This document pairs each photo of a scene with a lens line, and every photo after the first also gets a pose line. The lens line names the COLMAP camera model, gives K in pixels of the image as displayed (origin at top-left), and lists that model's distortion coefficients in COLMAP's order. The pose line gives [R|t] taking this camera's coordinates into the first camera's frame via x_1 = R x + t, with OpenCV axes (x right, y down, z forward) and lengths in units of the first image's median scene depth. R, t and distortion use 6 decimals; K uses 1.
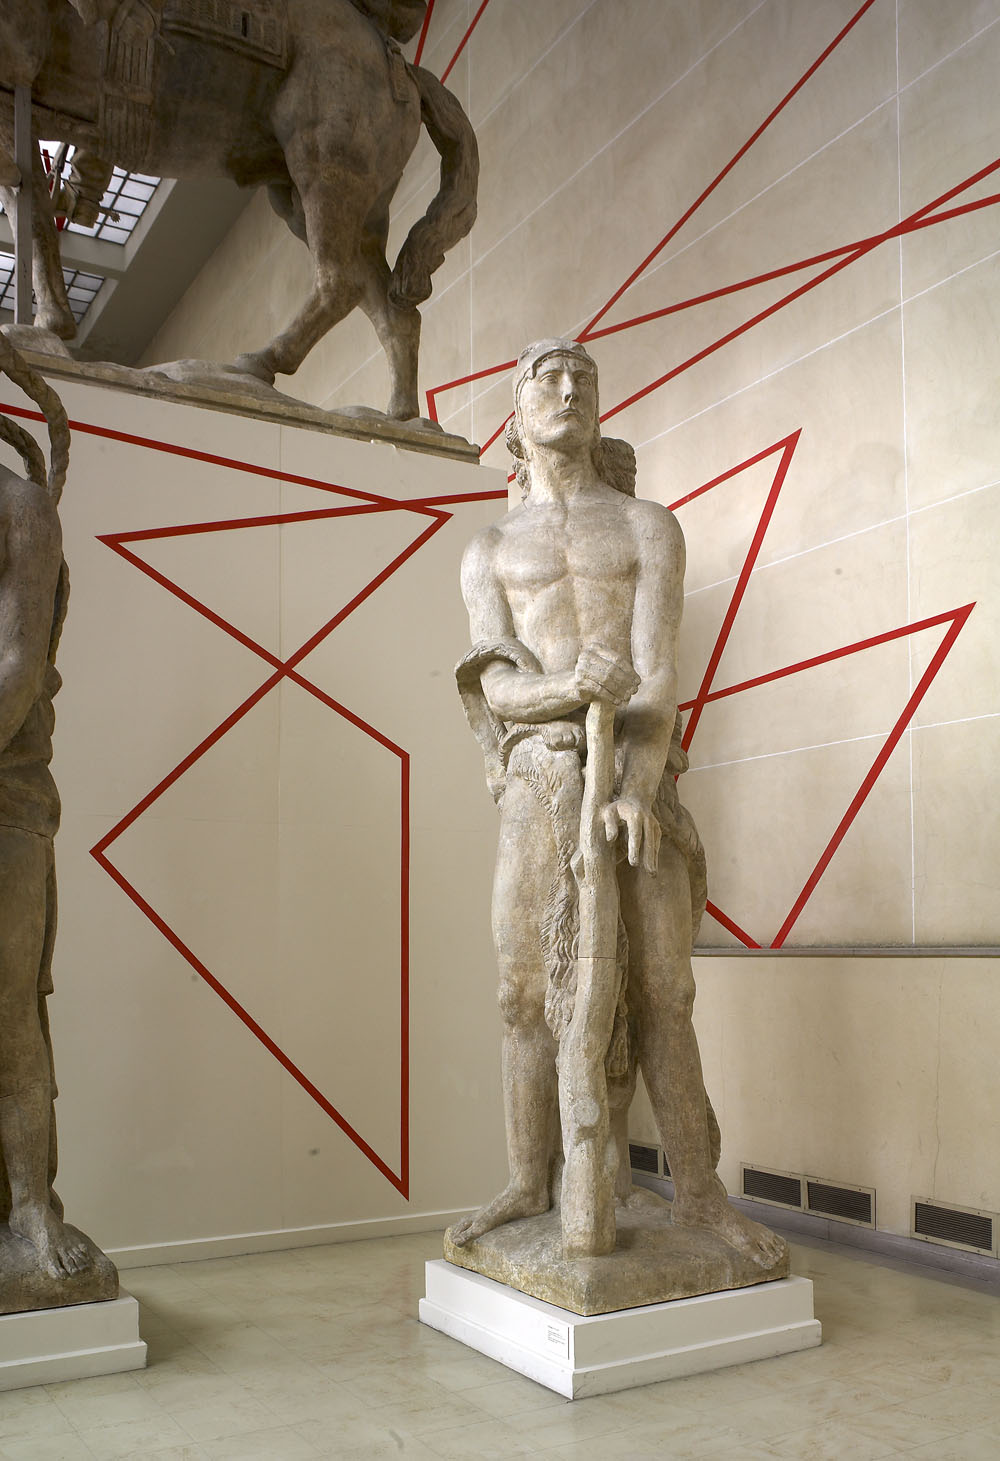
lens RADIAL K [[1334.5, 0, 515.5], [0, 1334.5, 930.8], [0, 0, 1]] dist [-0.037307, 0.000000]
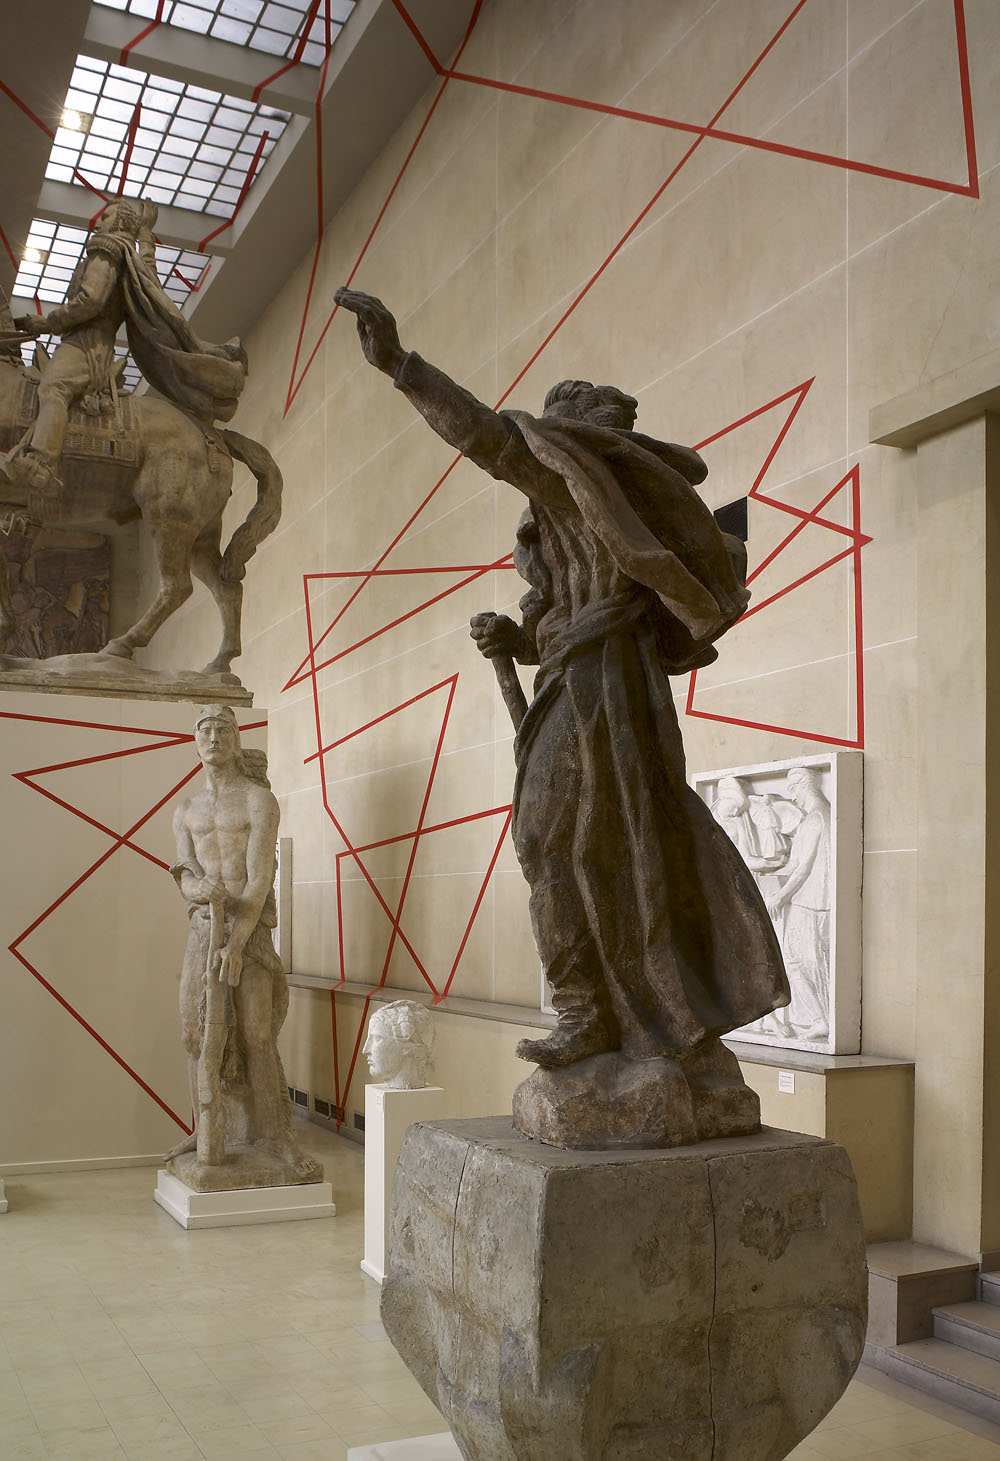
lens RADIAL K [[1334.5, 0, 531.1], [0, 1334.5, 935.9], [0, 0, 1]] dist [-0.037307, 0.000000]
pose [[0.997709, 0.013934, -0.066206, 0.615496], [-0.011702, 0.999354, 0.033987, -0.171647], [0.066637, -0.033135, 0.997227, -0.922404]]
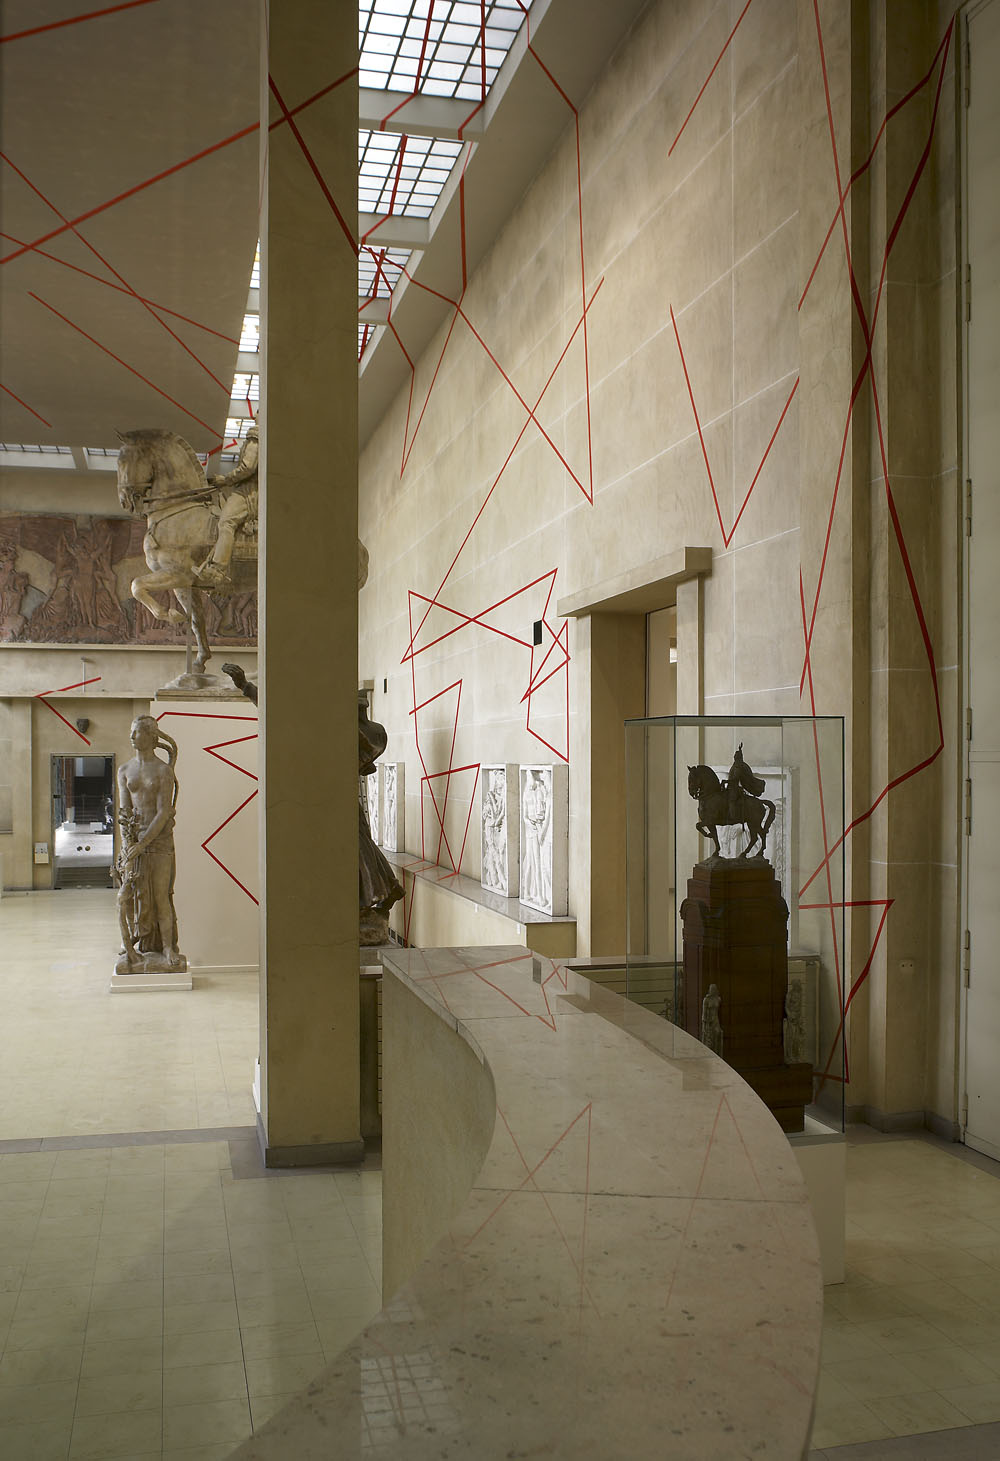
lens RADIAL K [[1334.5, 0, 493.0], [0, 1334.5, 763.0], [0, 0, 1]] dist [-0.037307, 0.000000]
pose [[0.952884, 0.008183, -0.303224, 1.598811], [-0.002348, 0.999805, 0.019604, -0.386471], [0.303325, -0.017968, 0.952718, -2.254000]]
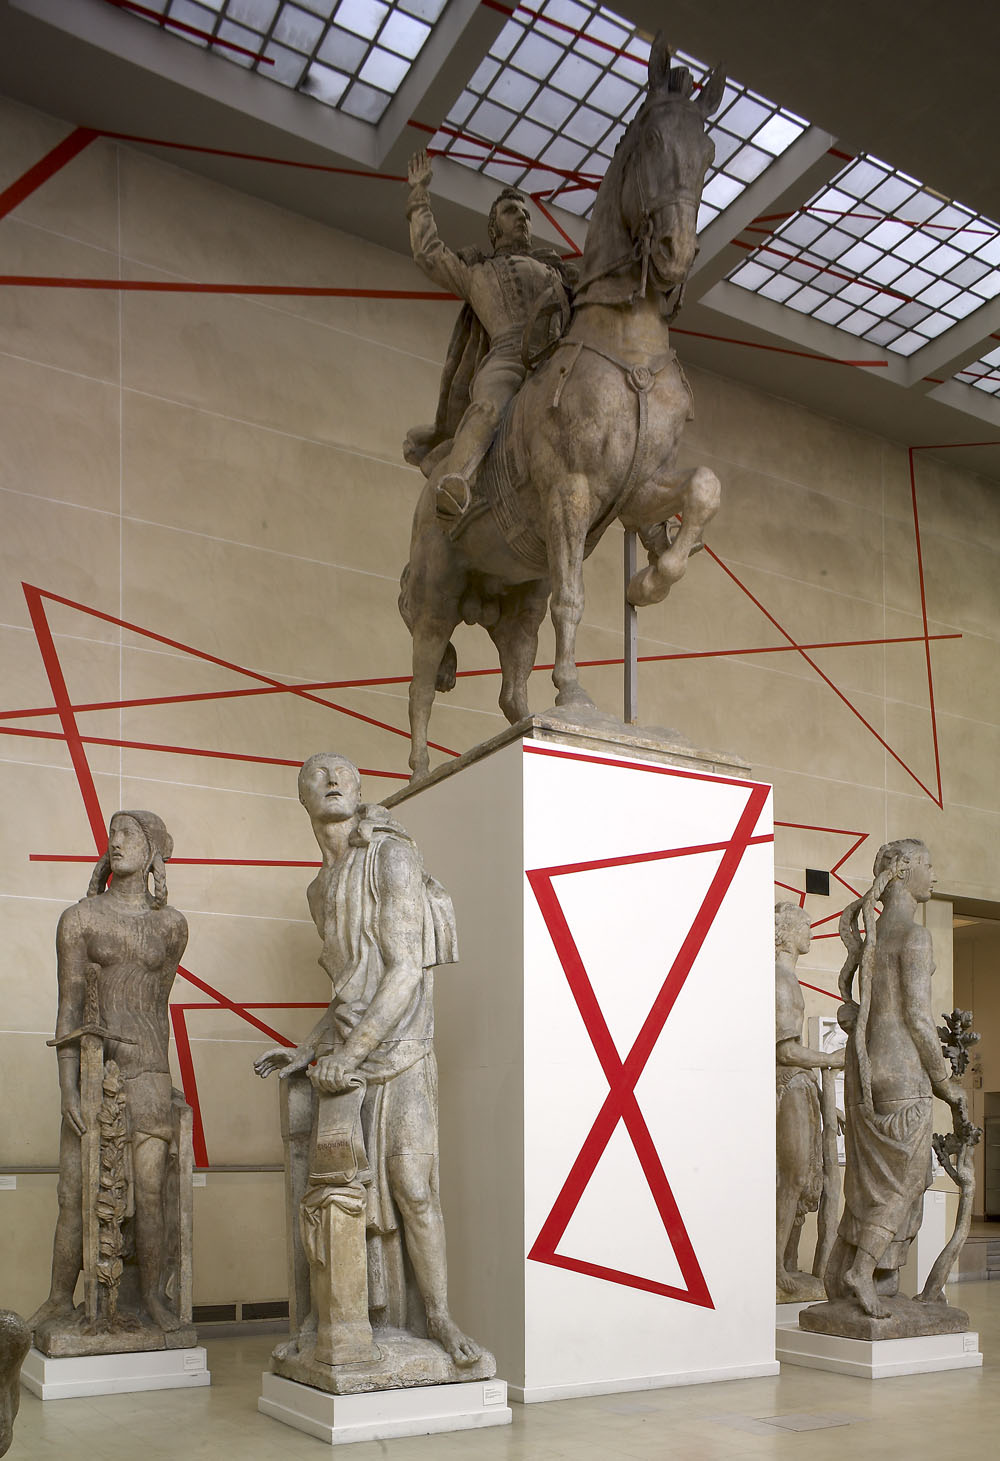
lens RADIAL K [[1334.5, 0, 510.2], [0, 1334.5, 1171.6], [0, 0, 1]] dist [-0.037307, 0.000000]
pose [[0.004861, 0.000391, 0.999988, -2.278792], [-0.007175, 0.999974, -0.000356, 0.034333], [-0.999962, -0.007174, 0.004864, 1.446206]]
